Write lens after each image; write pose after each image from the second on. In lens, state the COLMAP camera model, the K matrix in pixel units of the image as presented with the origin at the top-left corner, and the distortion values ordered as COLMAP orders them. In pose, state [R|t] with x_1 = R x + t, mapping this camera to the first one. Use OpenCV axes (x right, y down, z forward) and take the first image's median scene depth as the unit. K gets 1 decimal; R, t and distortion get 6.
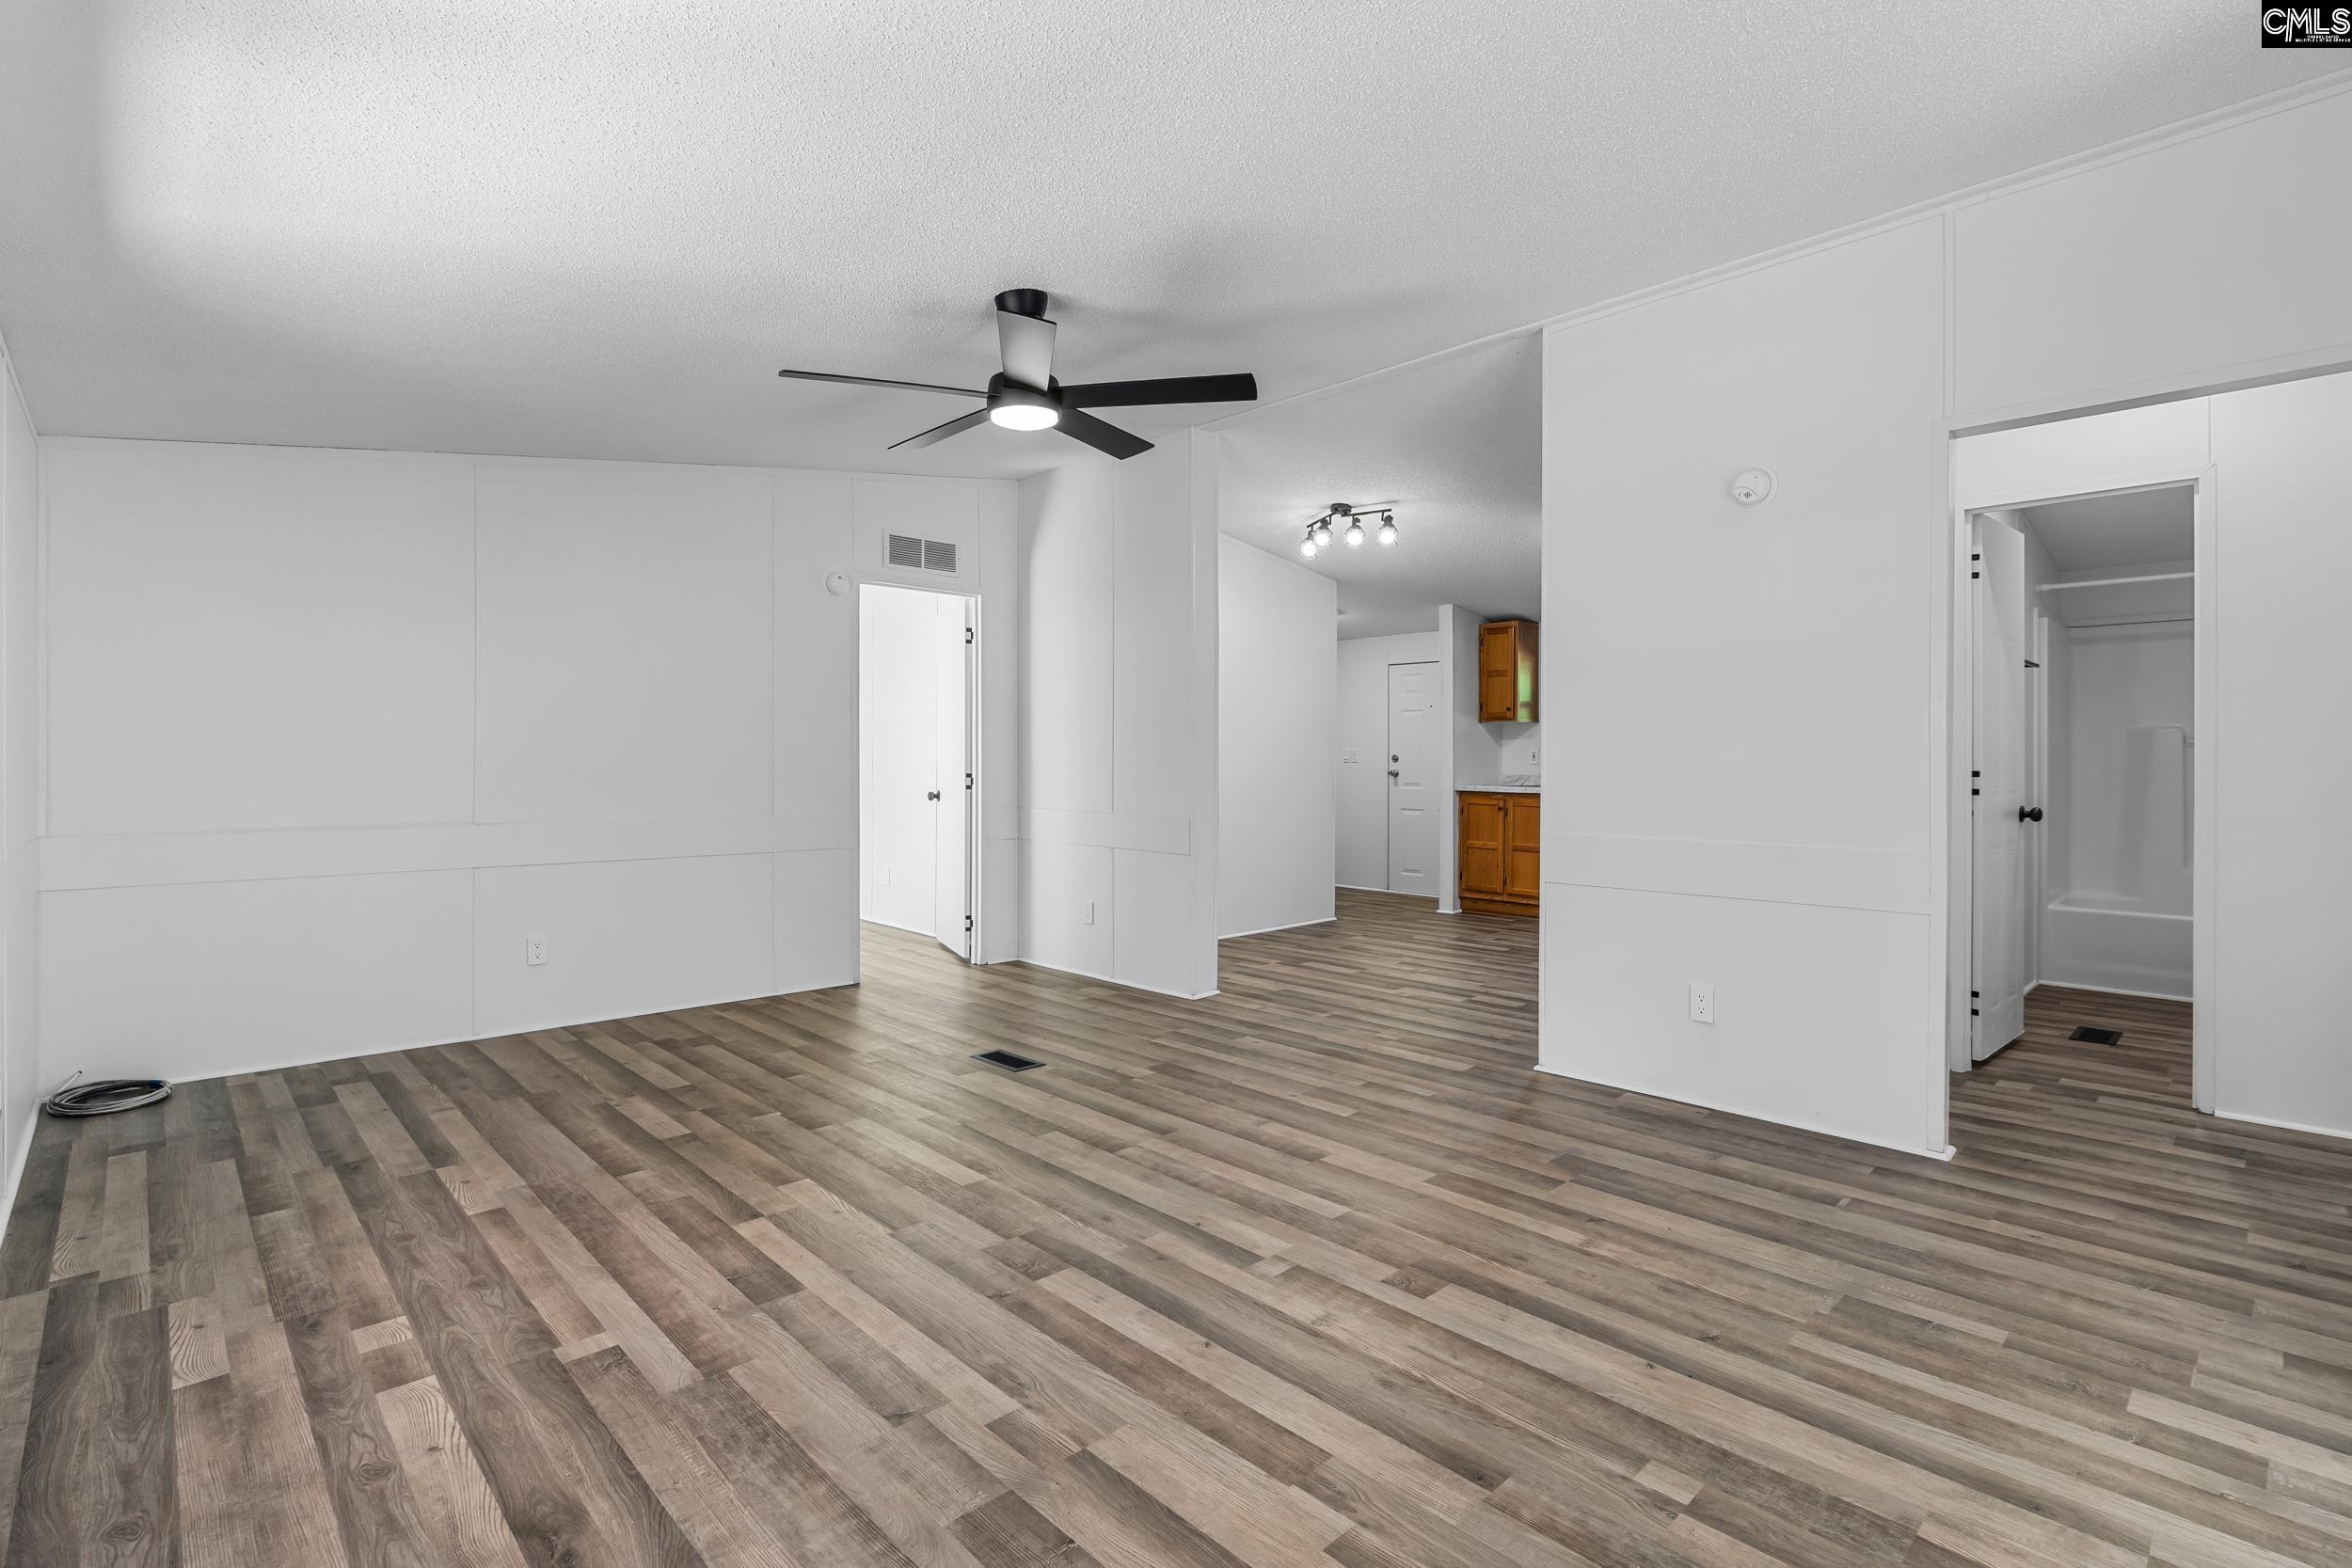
lens RADIAL K [[1093.6, 0, 1178.1], [0, 1093.6, 772.4], [0, 0, 1]] dist [-0.002444, -0.001480]
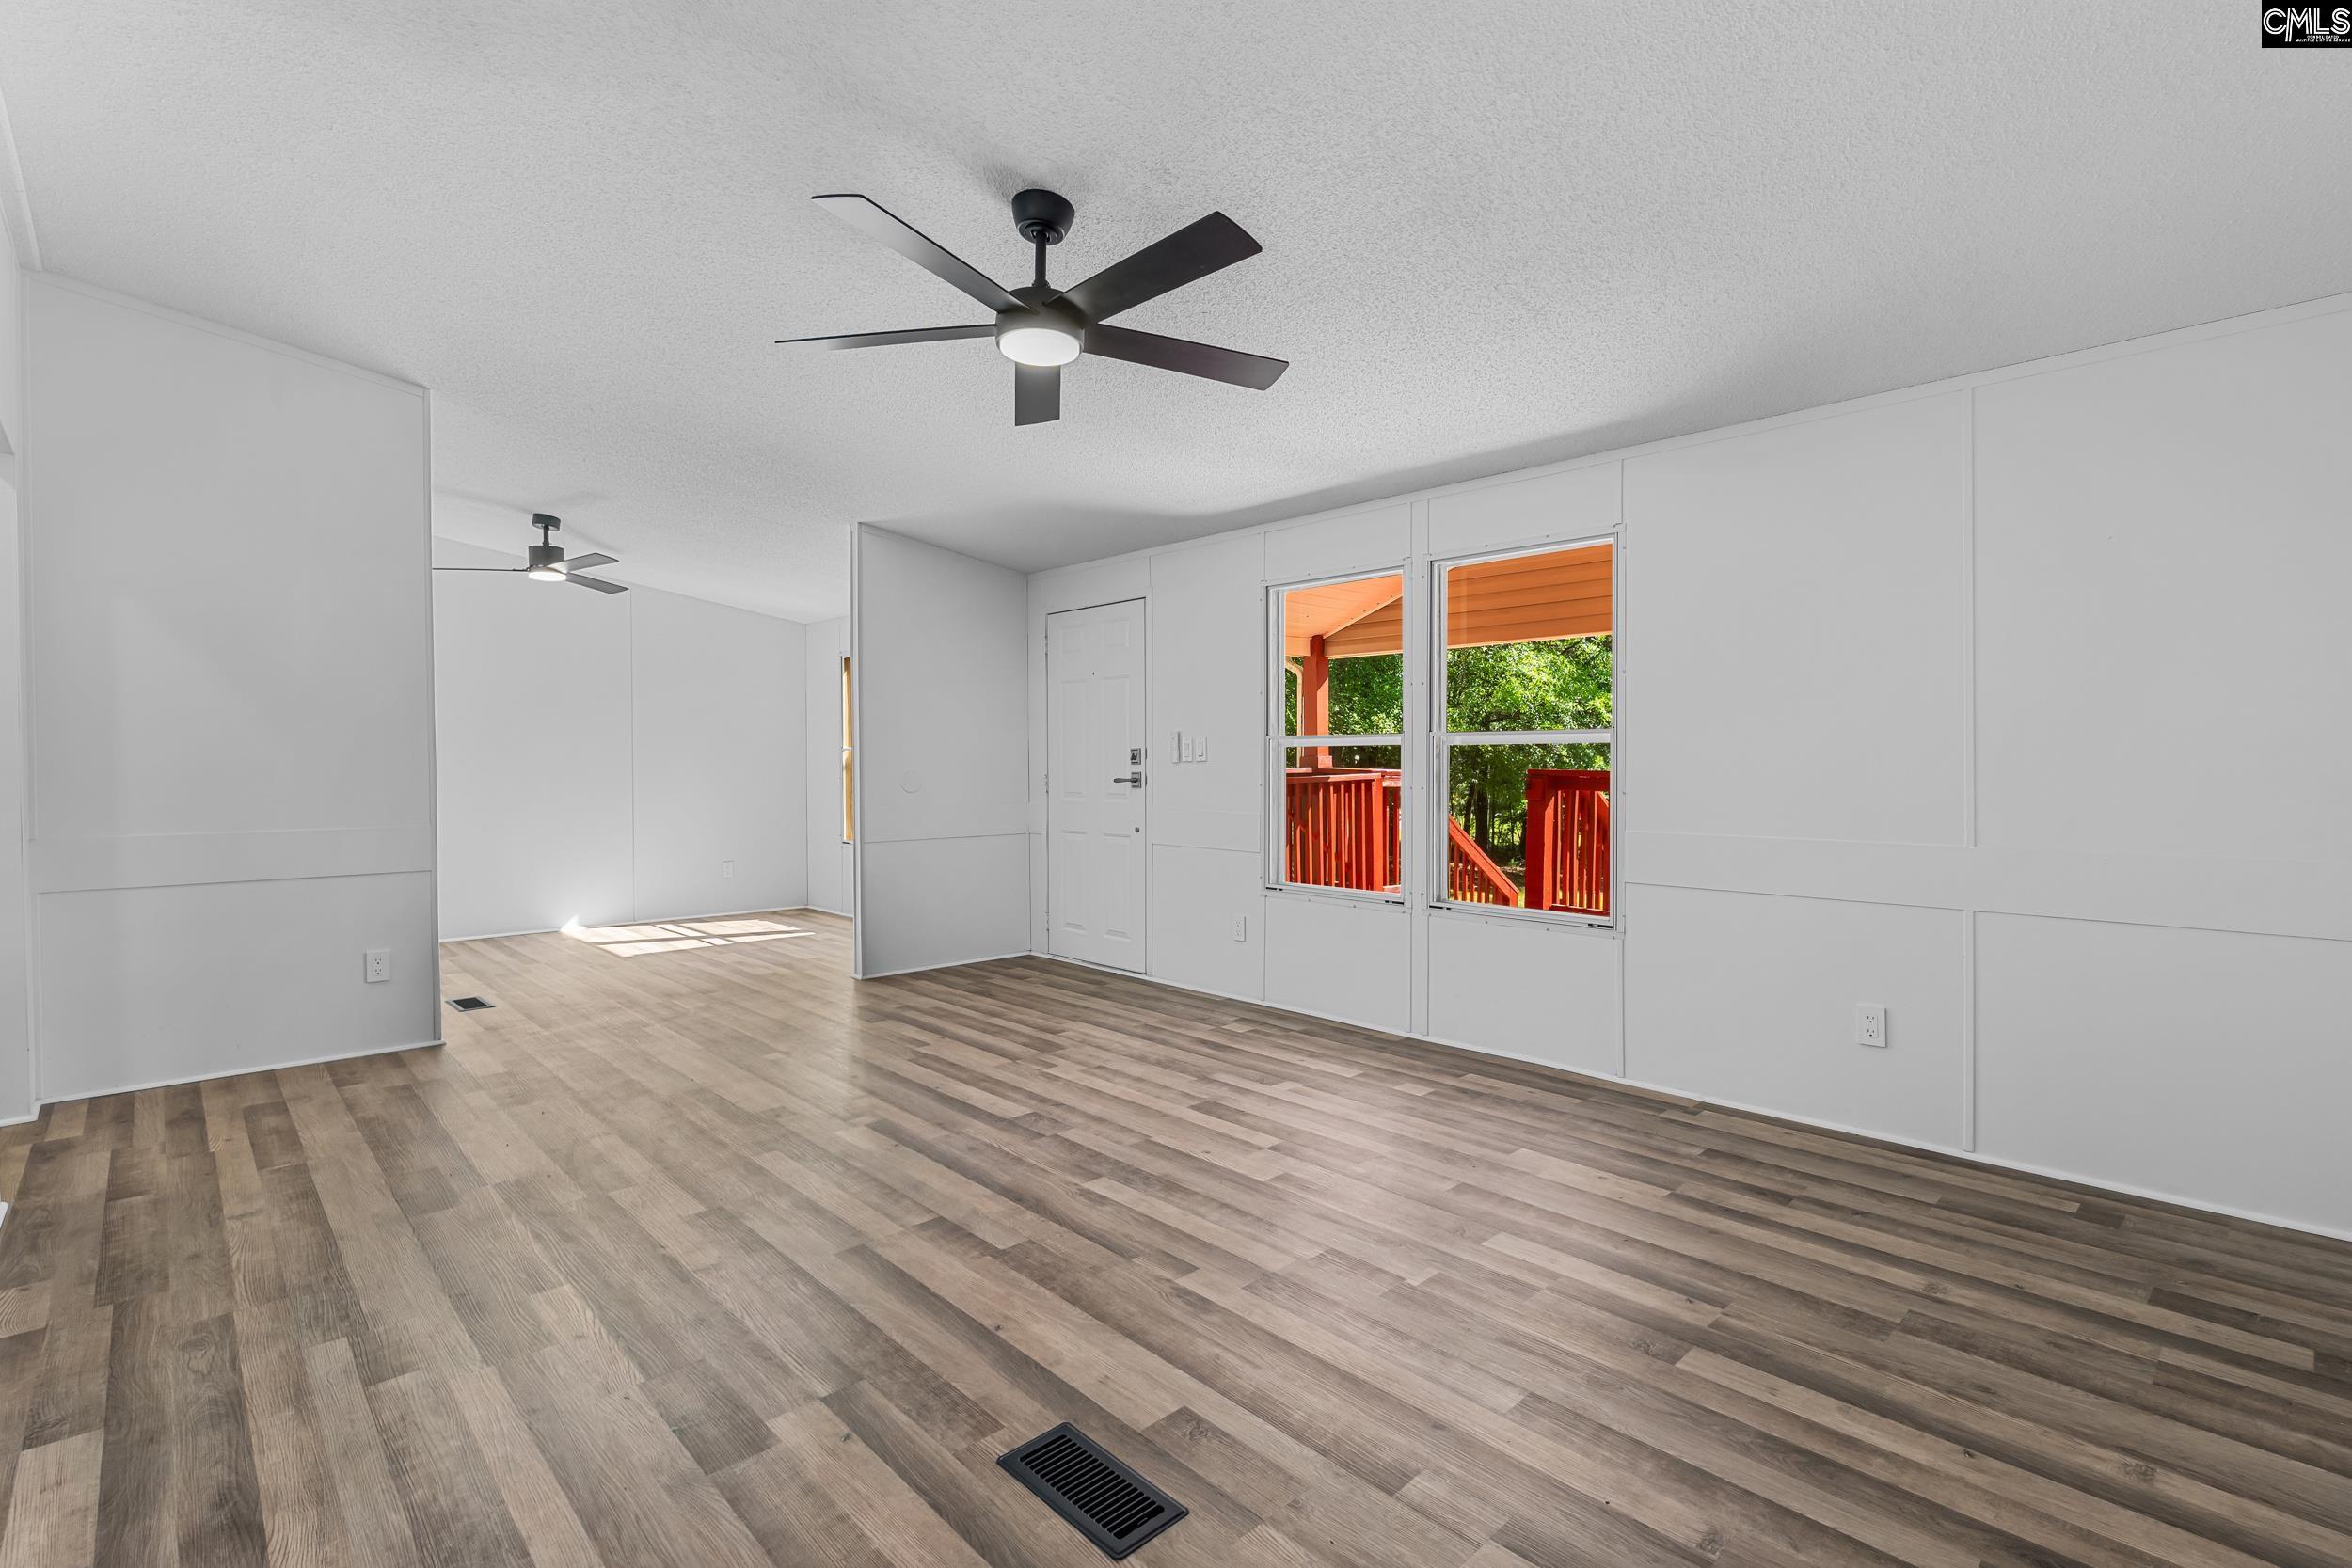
lens RADIAL K [[1093.6, 0, 1179.1], [0, 1093.6, 777.0], [0, 0, 1]] dist [-0.002444, -0.001480]
pose [[-0.999962, 0.001345, 0.008622, -0.296017], [0.001570, 0.999659, 0.026067, -0.018407], [-0.008584, 0.026080, -0.999623, 2.144657]]
